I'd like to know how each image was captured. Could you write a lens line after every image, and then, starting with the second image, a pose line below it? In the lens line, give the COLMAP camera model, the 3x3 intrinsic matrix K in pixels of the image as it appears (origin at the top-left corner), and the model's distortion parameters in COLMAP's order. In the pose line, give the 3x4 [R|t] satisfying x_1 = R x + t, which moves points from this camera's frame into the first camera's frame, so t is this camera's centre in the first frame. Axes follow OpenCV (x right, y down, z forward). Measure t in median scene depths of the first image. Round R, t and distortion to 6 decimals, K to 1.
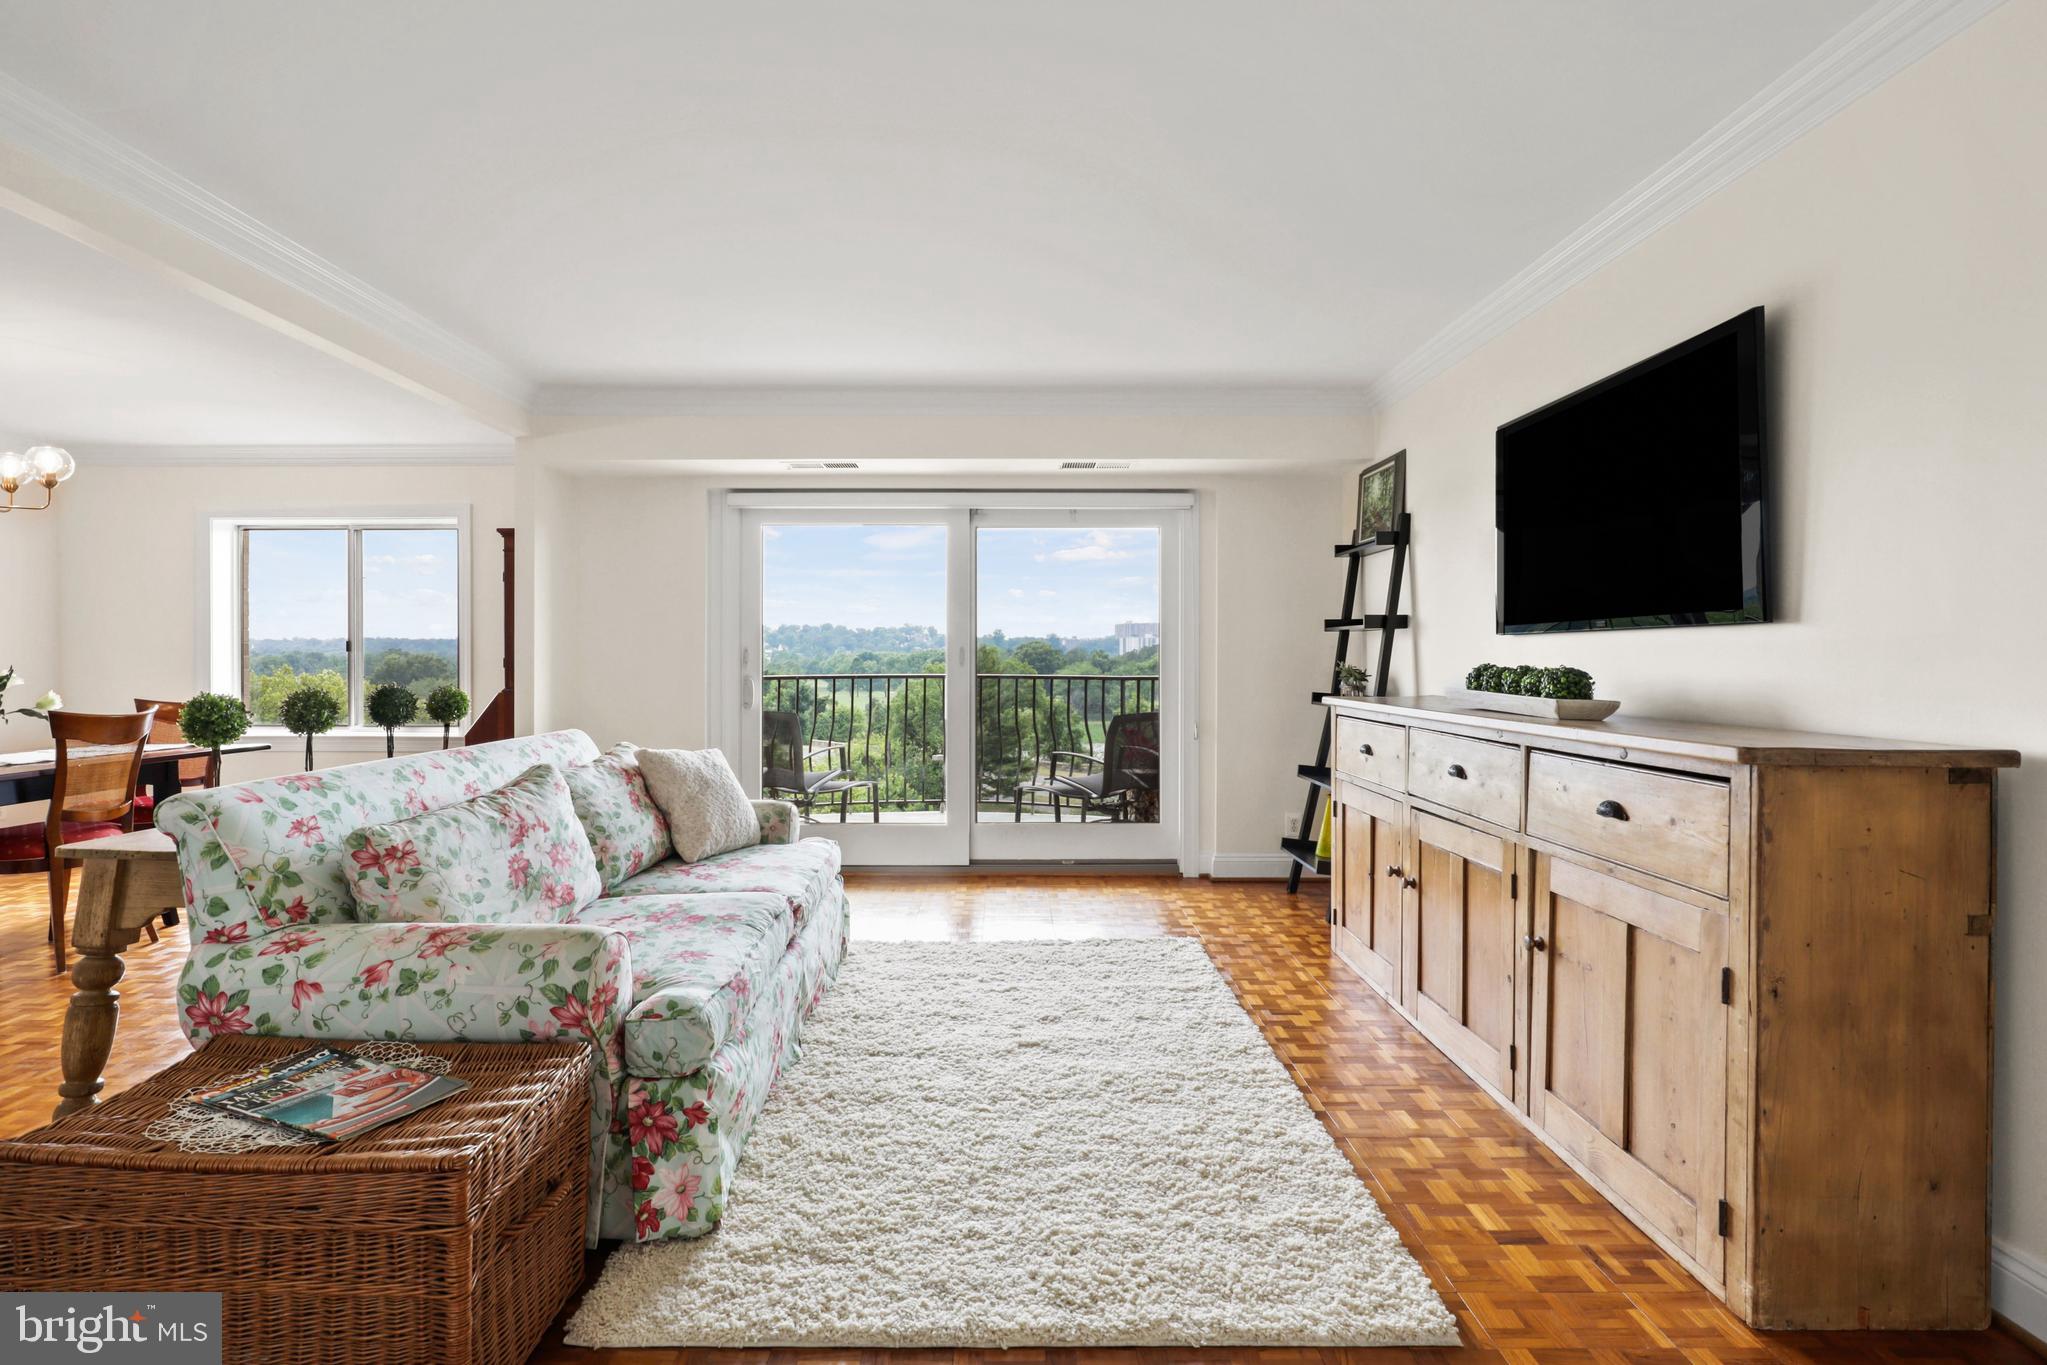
lens RADIAL K [[1029.0, 0, 1020.1], [0, 1029.0, 668.6], [0, 0, 1]] dist [-0.020295, 0.010482]
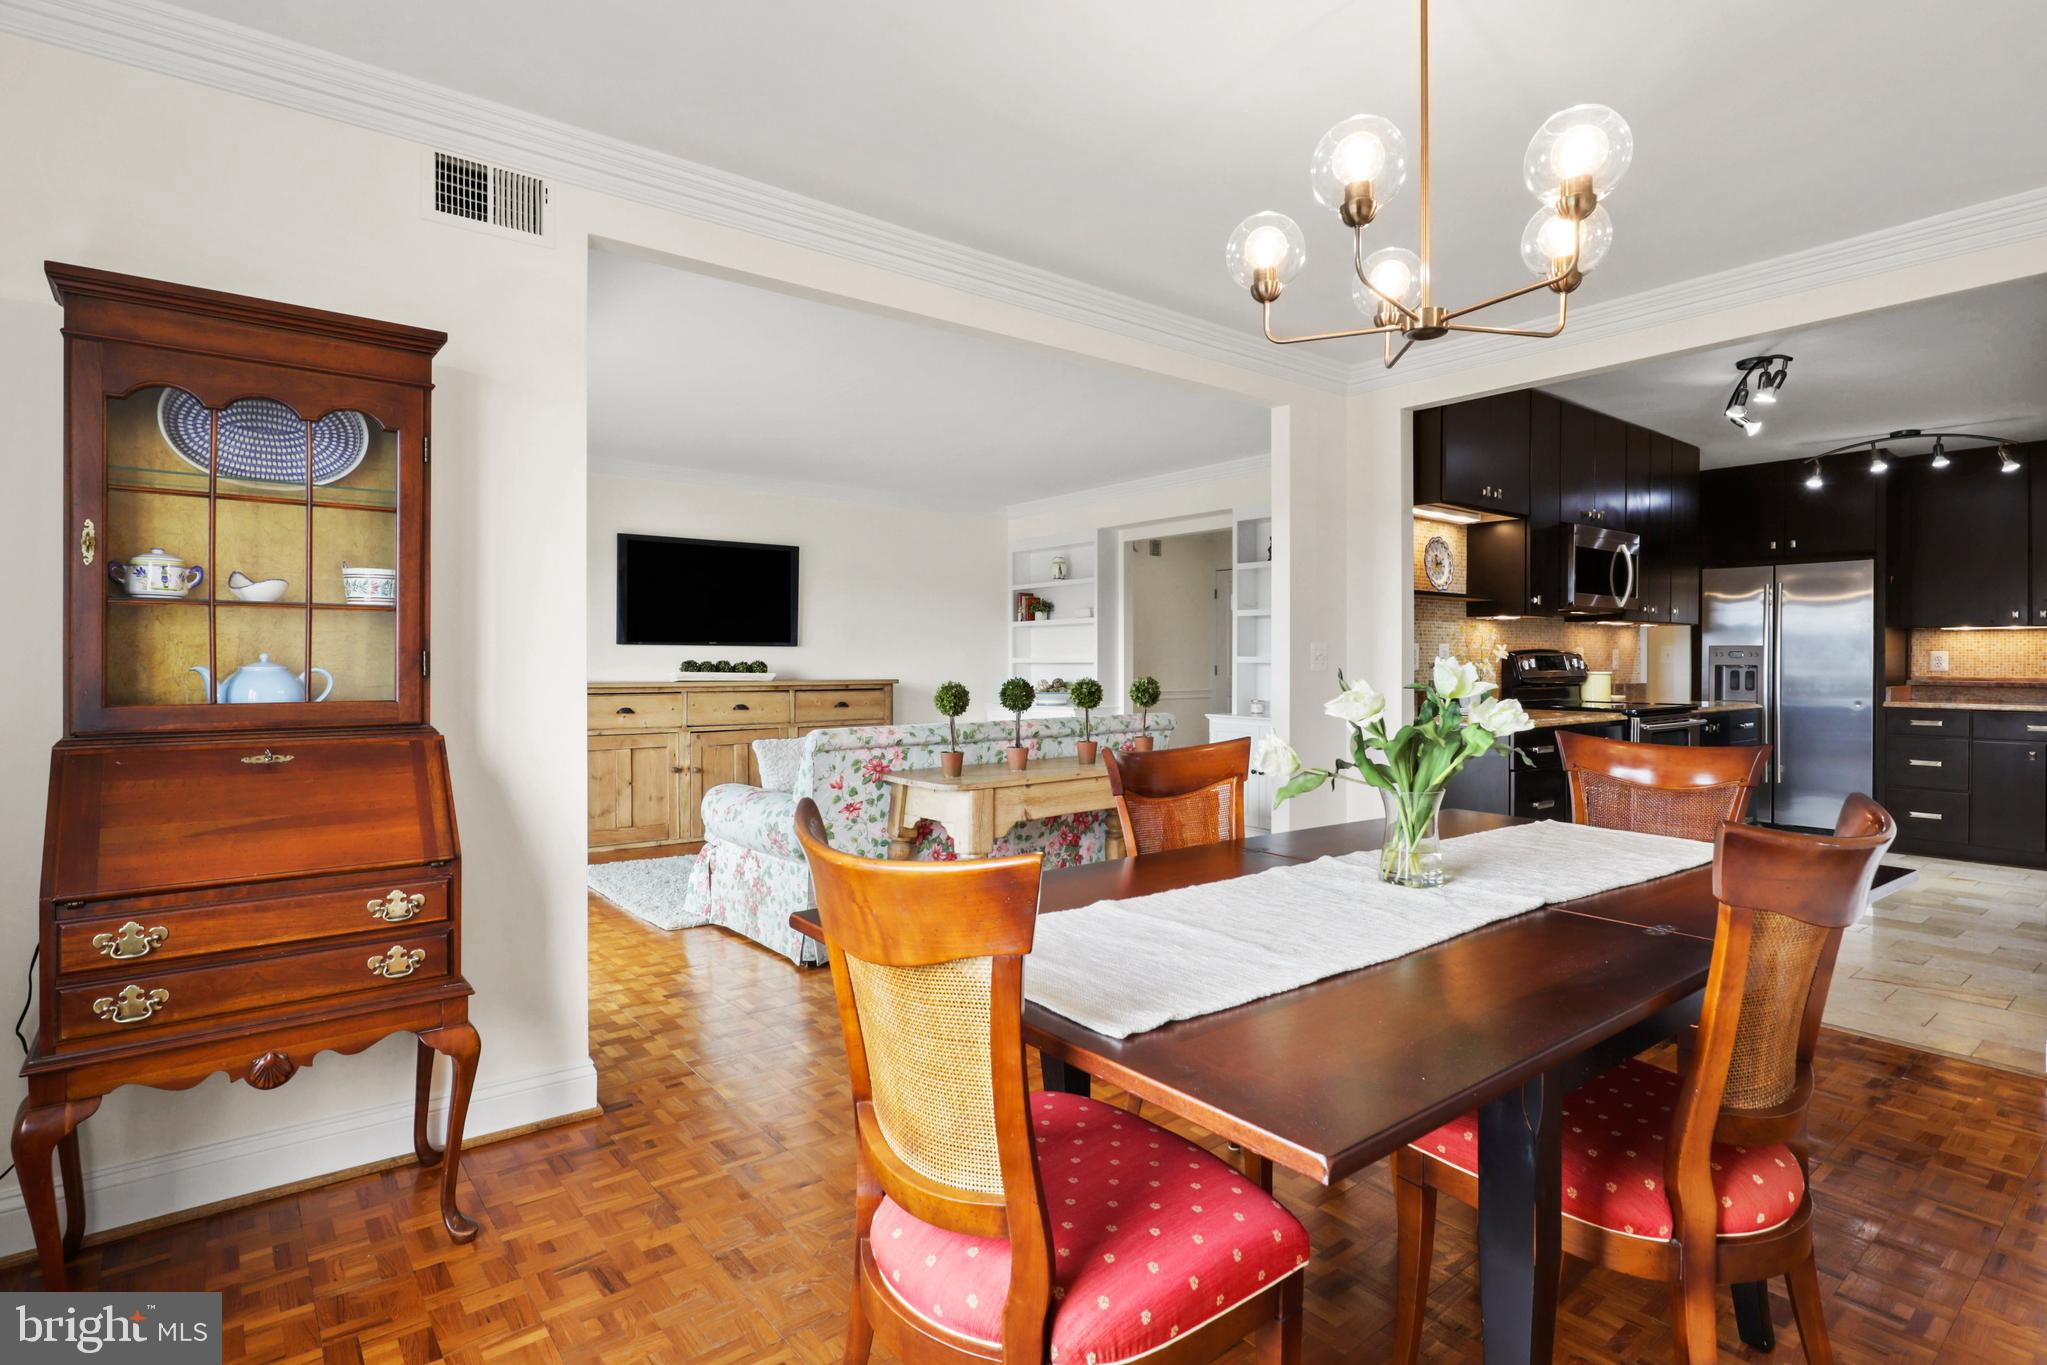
lens RADIAL K [[1029.0, 0, 1010.3], [0, 1029.0, 658.2], [0, 0, 1]] dist [-0.020295, 0.010482]
pose [[-0.604912, -0.000956, 0.796292, -0.970944], [0.004517, 0.999979, 0.004632, -0.009109], [-0.796280, 0.006399, -0.604895, 1.053402]]
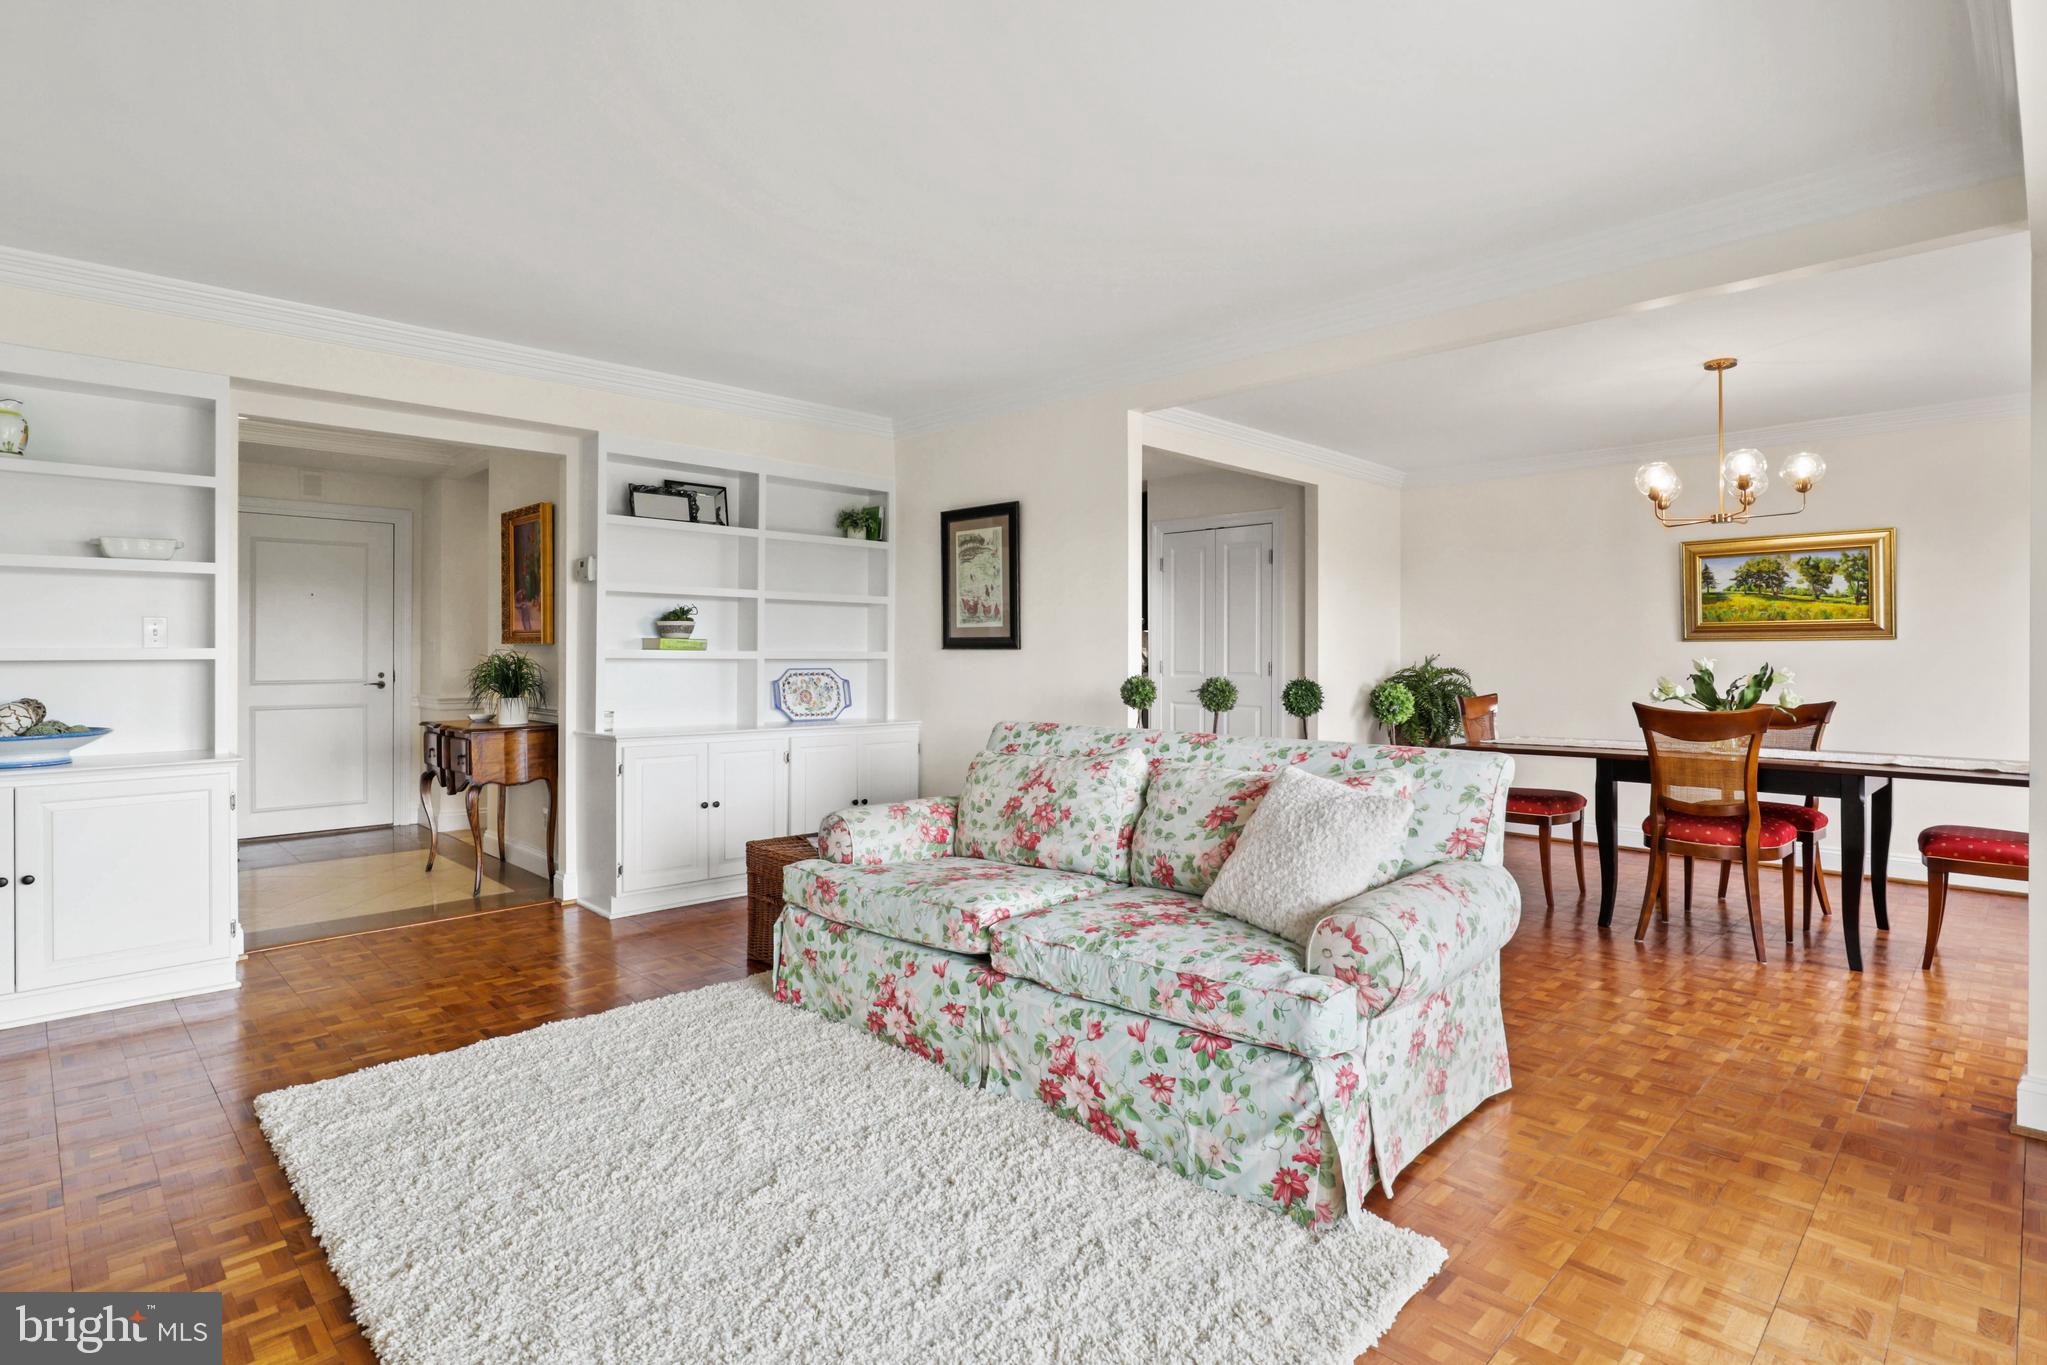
lens RADIAL K [[1029.0, 0, 1026.5], [0, 1029.0, 647.8], [0, 0, 1]] dist [-0.020295, 0.010482]
pose [[-0.717103, -0.007625, -0.696926, 0.214448], [-0.009416, 0.999955, -0.001252, -0.007252], [0.696904, 0.005664, -0.717142, 0.934876]]
